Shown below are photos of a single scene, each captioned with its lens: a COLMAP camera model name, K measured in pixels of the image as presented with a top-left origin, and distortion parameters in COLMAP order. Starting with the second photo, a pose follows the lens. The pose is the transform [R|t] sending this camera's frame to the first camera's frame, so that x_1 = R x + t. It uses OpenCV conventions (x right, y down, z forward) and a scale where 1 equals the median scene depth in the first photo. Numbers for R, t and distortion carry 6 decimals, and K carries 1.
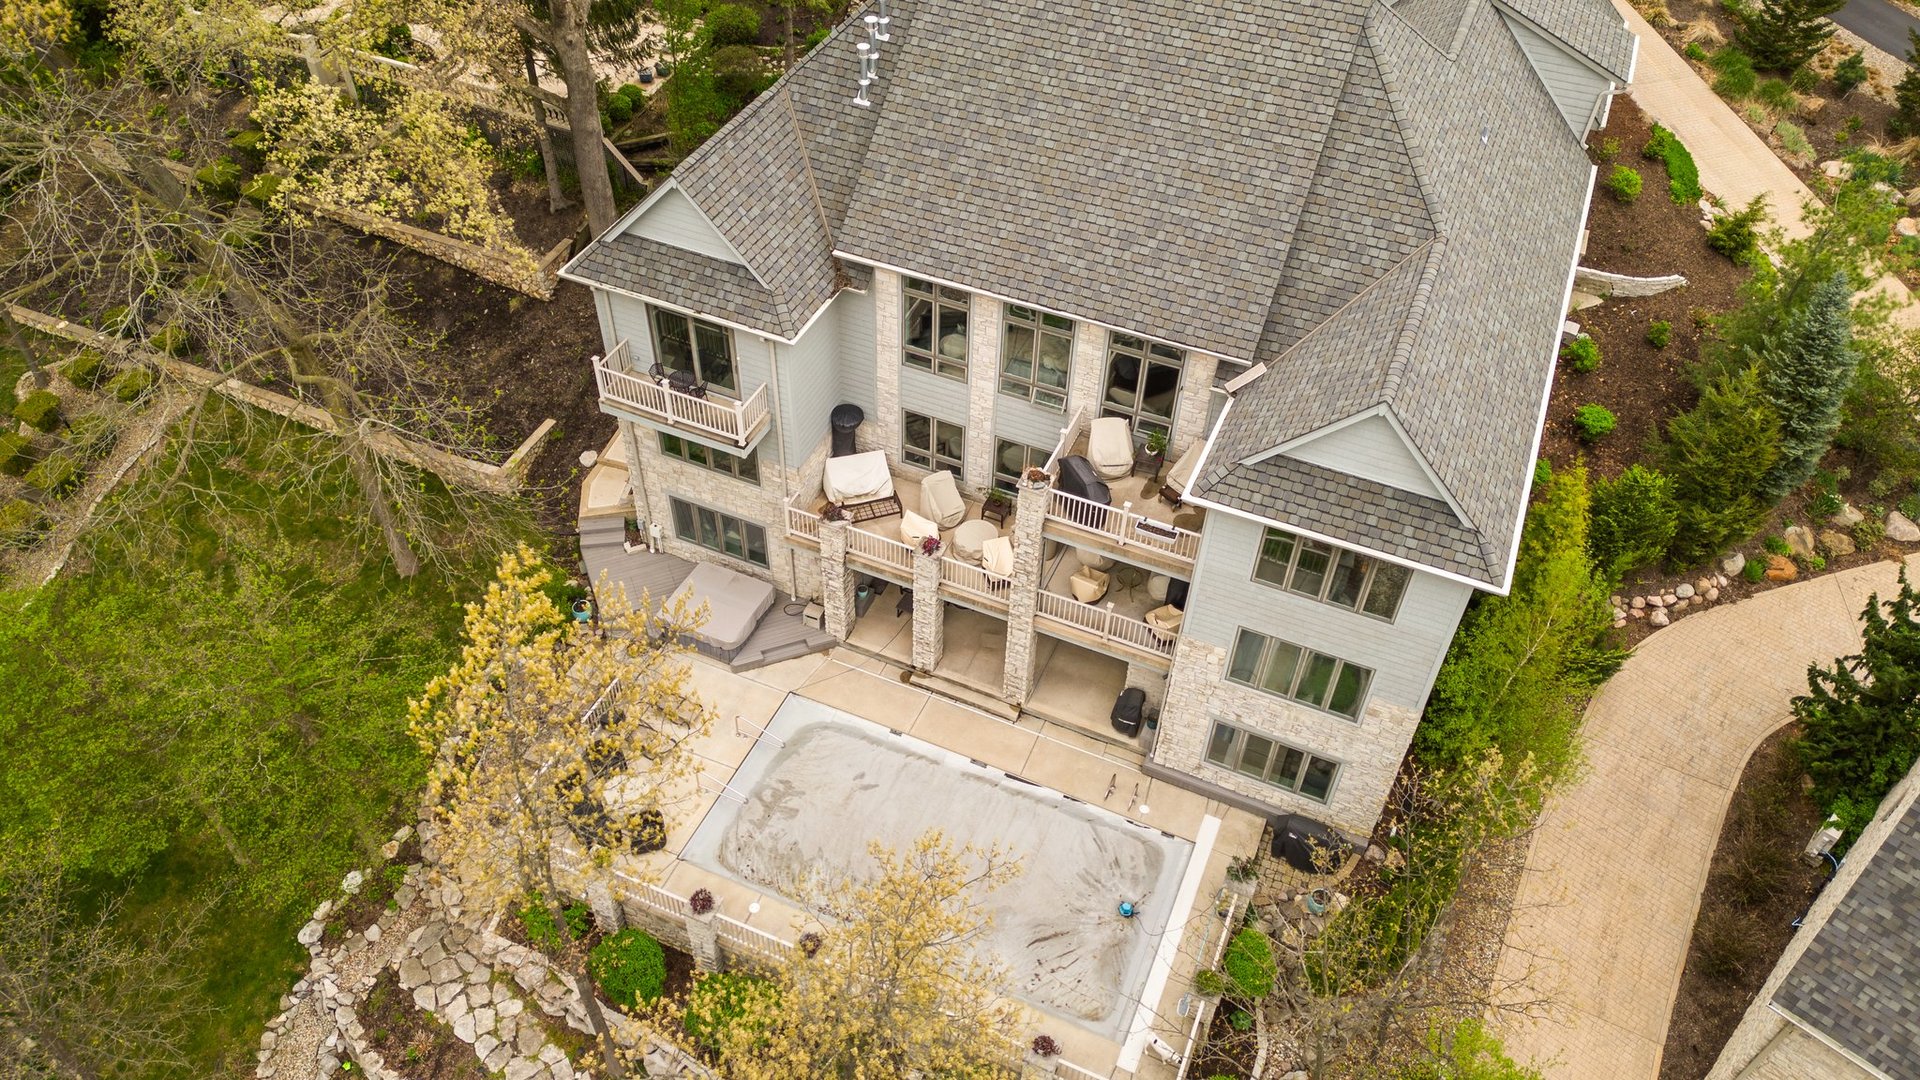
lens RADIAL K [[1348.9, 0, 961.7], [0, 1348.9, 538.3], [0, 0, 1]] dist [0.062014, -0.039967]
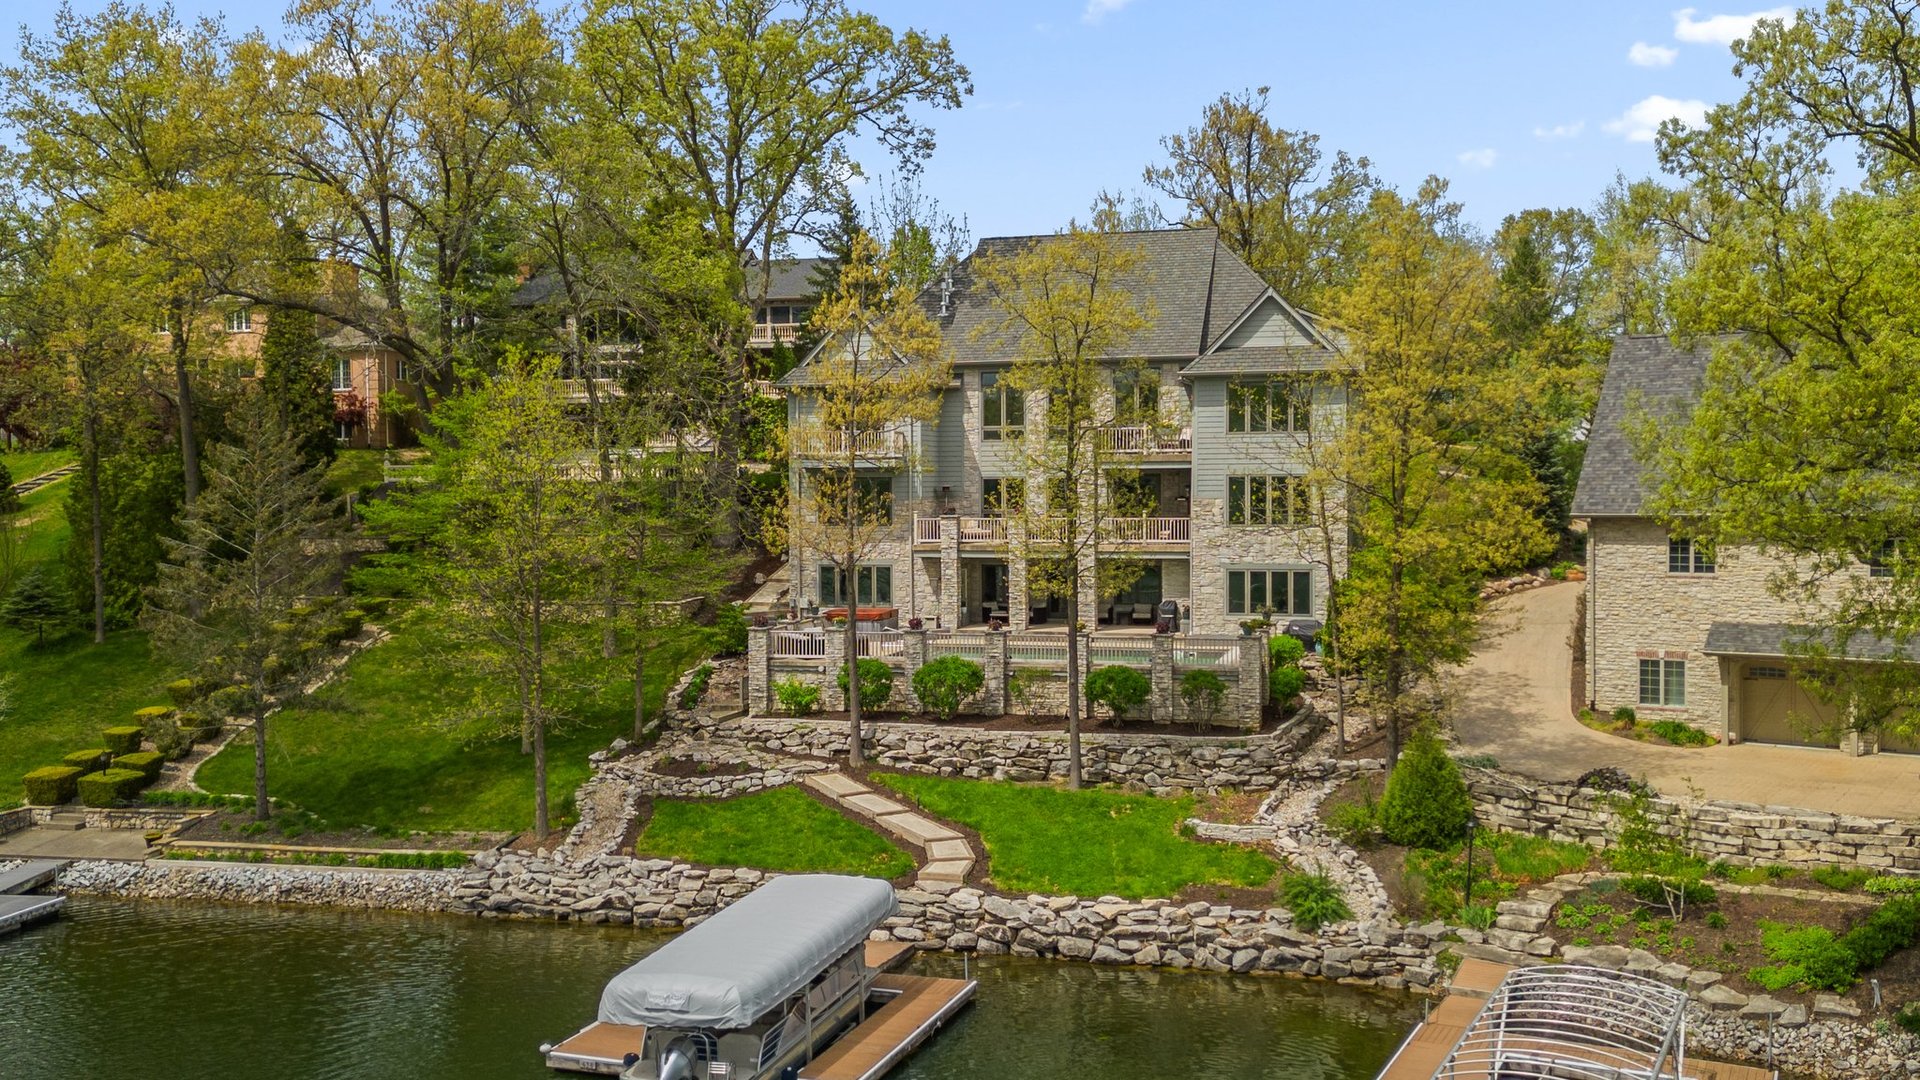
lens RADIAL K [[1773.8, 0, 963.5], [0, 1773.8, 505.6], [0, 0, 1]] dist [0.114286, -0.121246]
pose [[0.988098, -0.036398, 0.149459, -0.418055], [0.129952, 0.717413, -0.684421, 1.481715], [-0.082312, 0.695697, 0.713604, -0.463518]]
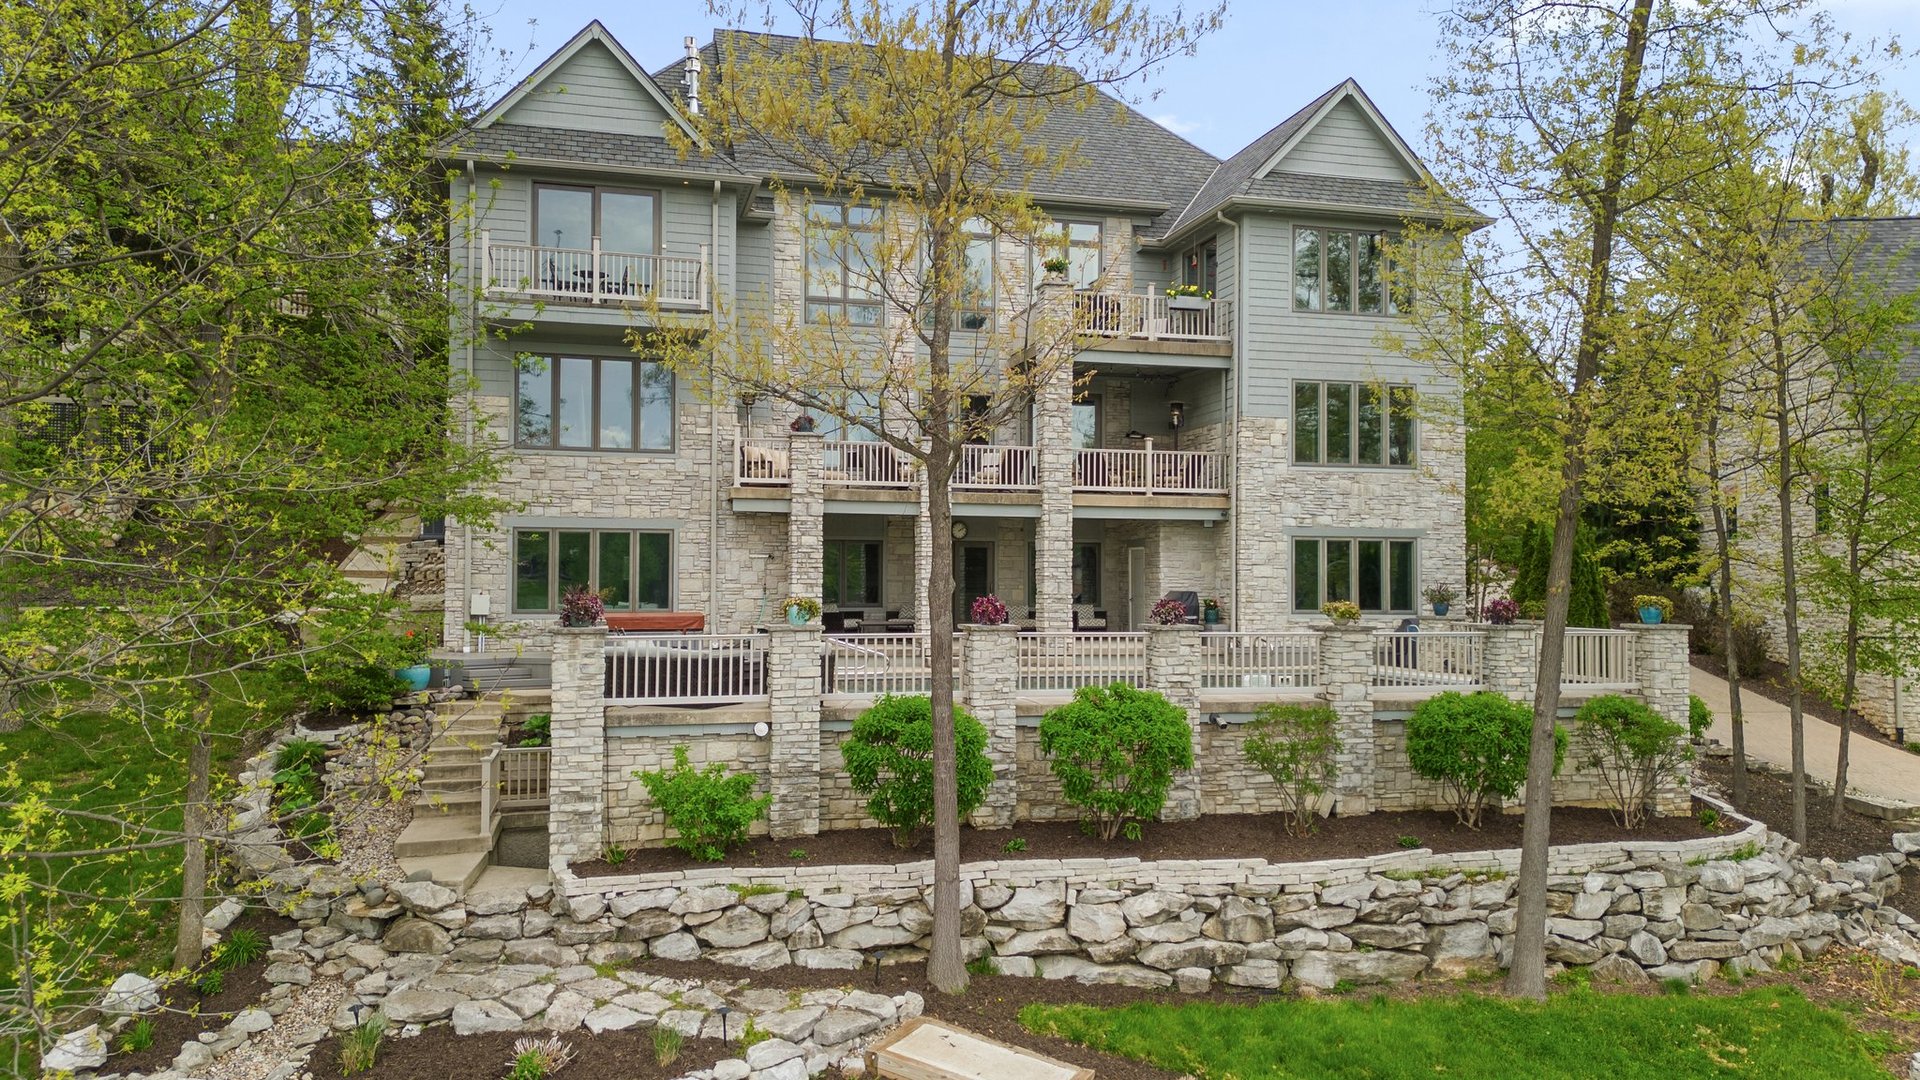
lens RADIAL K [[1362.5, 0, 959.2], [0, 1362.5, 547.3], [0, 0, 1]] dist [0.072081, -0.073755]
pose [[0.785888, -0.007994, 0.618318, -0.578955], [0.448082, 0.696453, -0.560514, 0.580724], [-0.426149, 0.717558, 0.550916, 0.634088]]
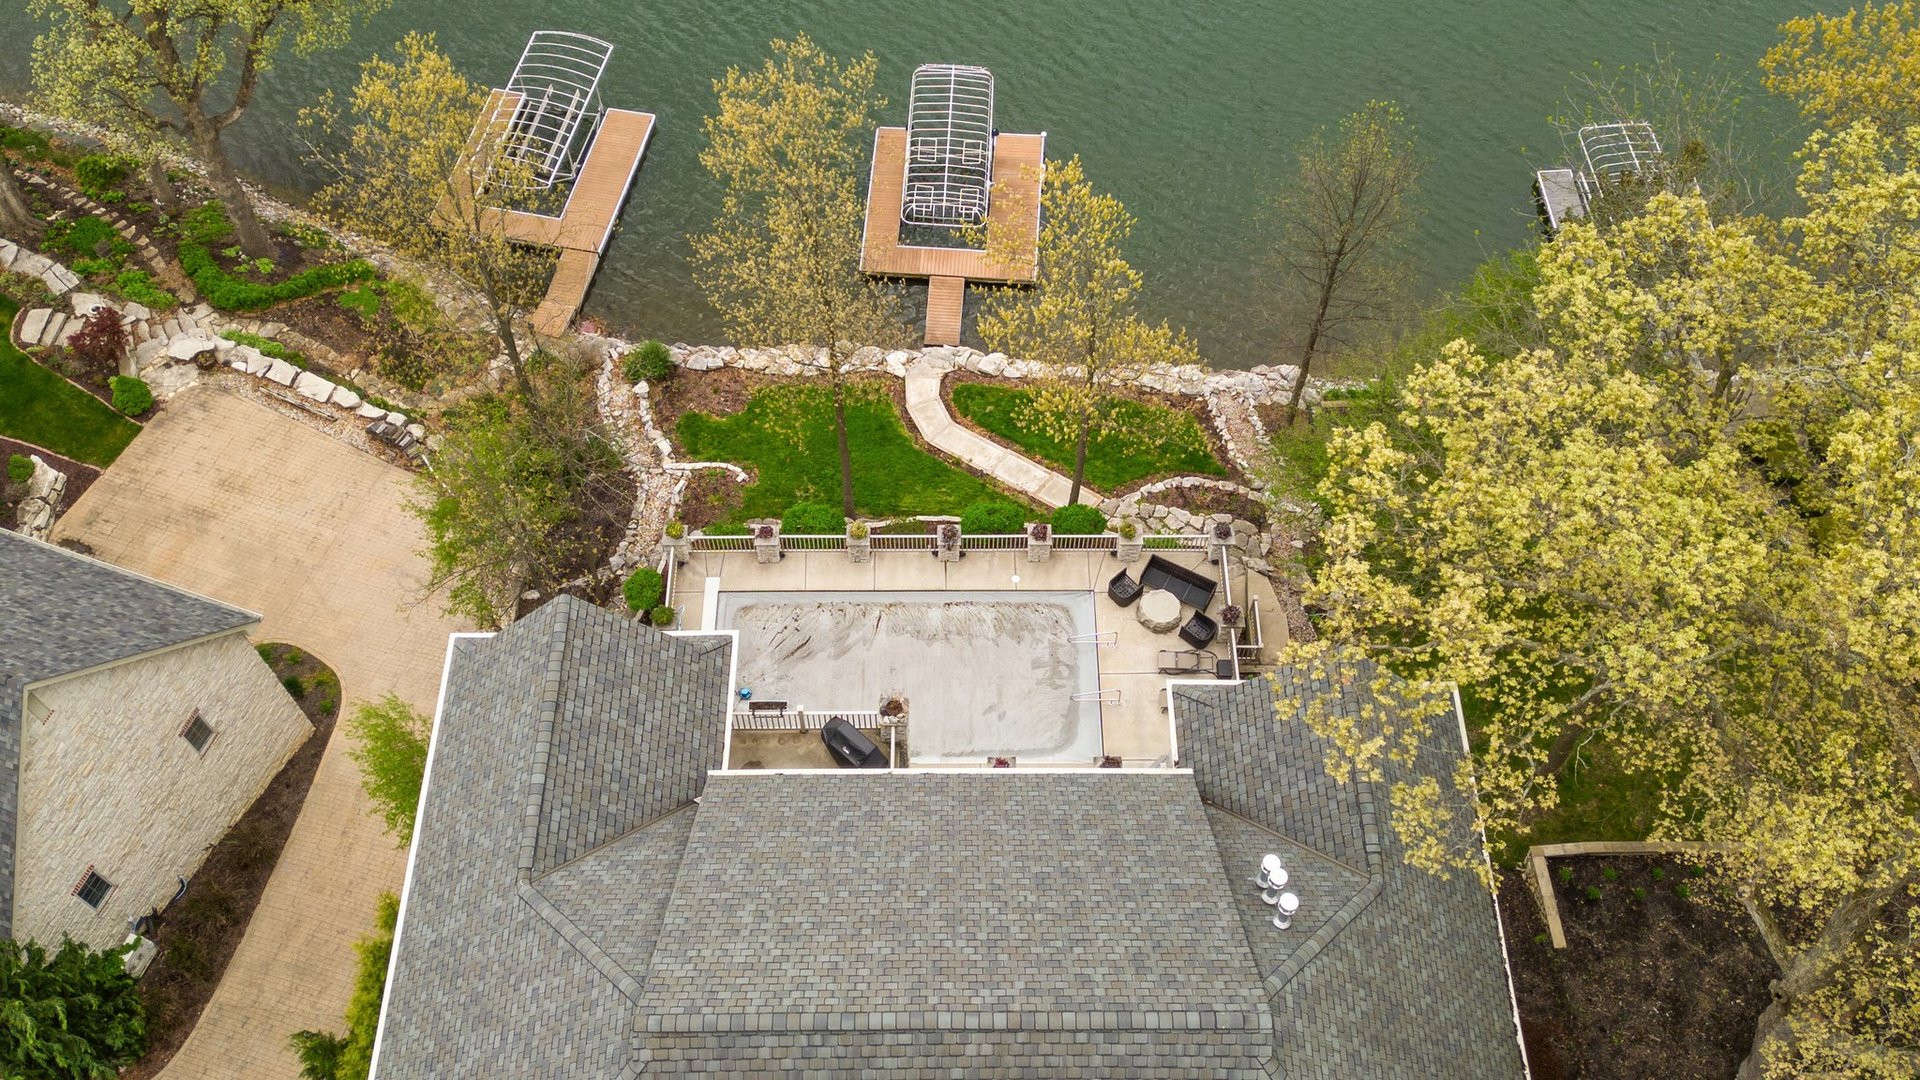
lens RADIAL K [[1654.5, 0, 960.0], [0, 1654.5, 540.0], [0, 0, 1]] dist [0.069890, -0.003476]
pose [[-0.915545, 0.323347, -0.239215, 0.268200], [-0.306630, -0.176212, 0.935375, -1.214137], [0.260298, 0.929729, 0.260478, 0.556323]]
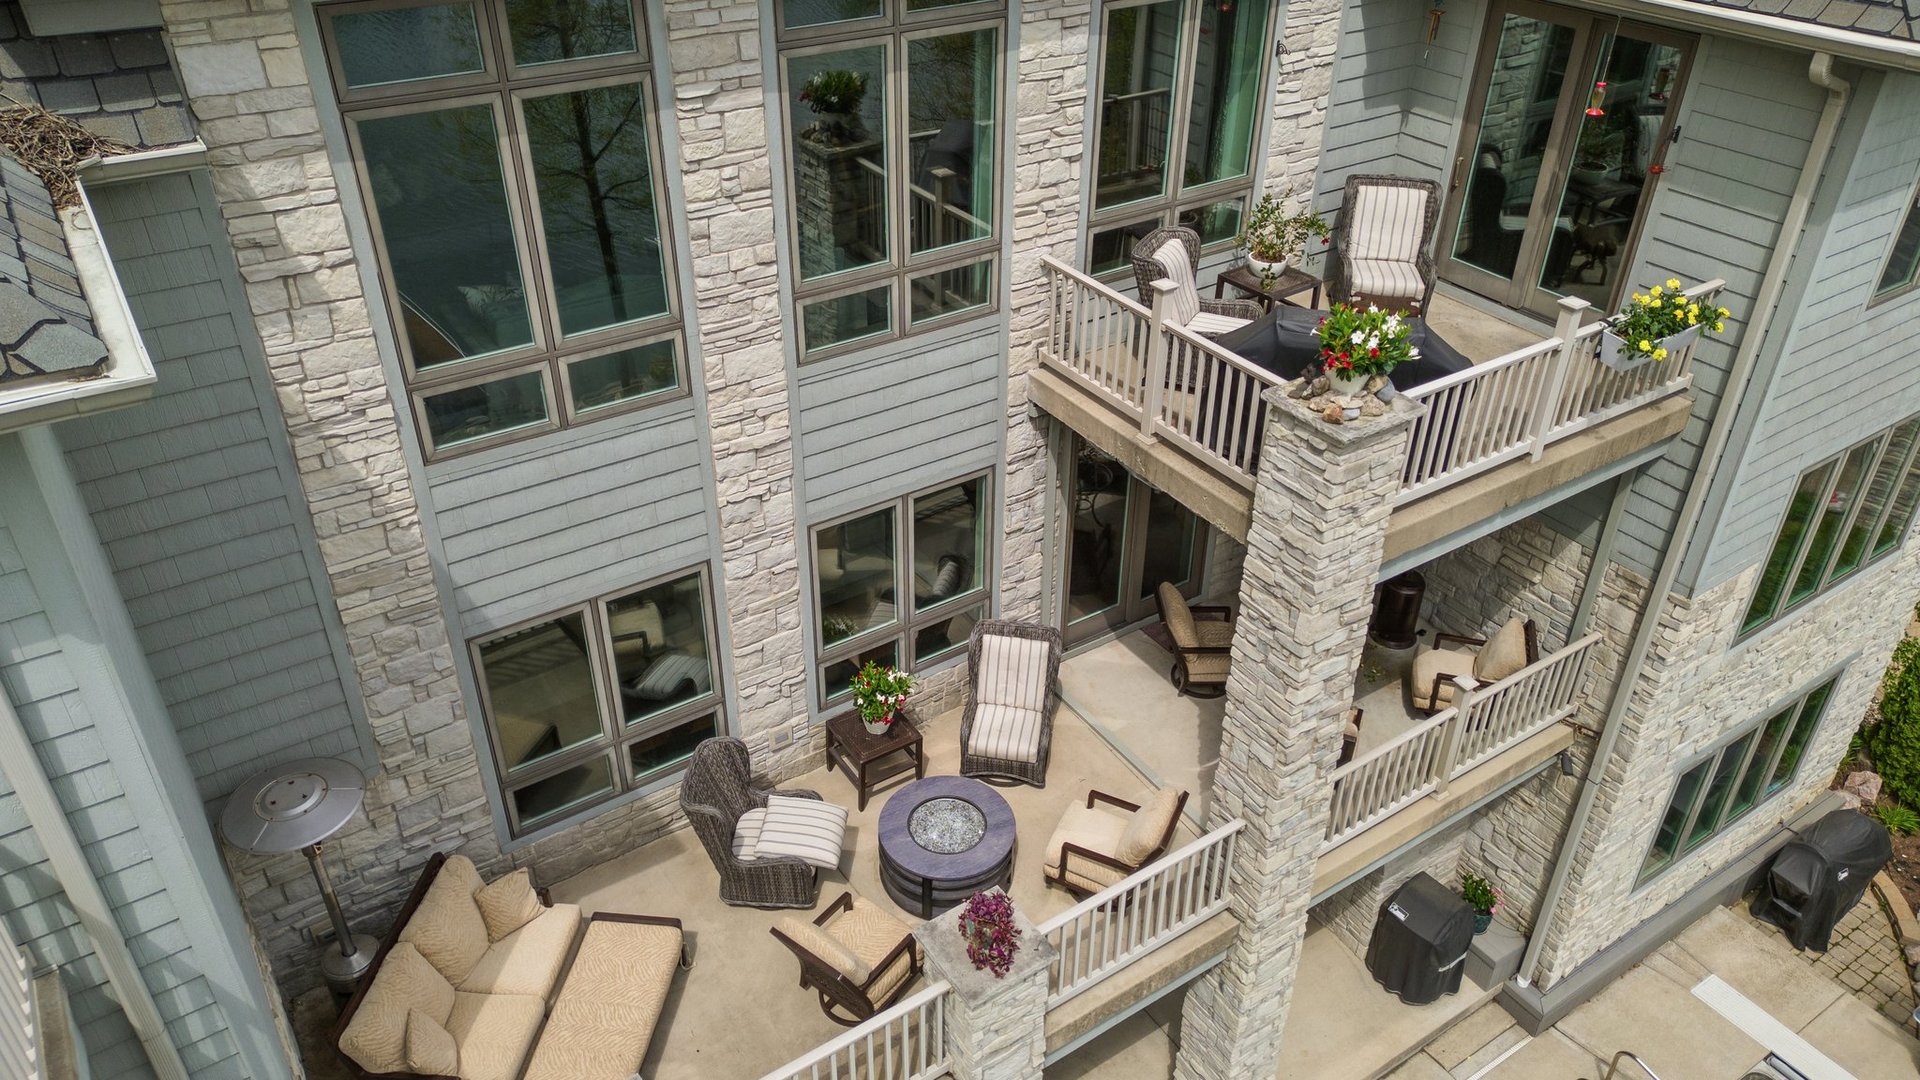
lens RADIAL K [[1353.1, 0, 960.0], [0, 1353.1, 540.0], [0, 0, 1]] dist [0.078688, -0.085065]
pose [[0.543424, -0.476931, 0.690816, -0.190808], [0.596618, 0.798342, 0.081842, -0.088272], [-0.590540, 0.367678, 0.718383, 0.853486]]
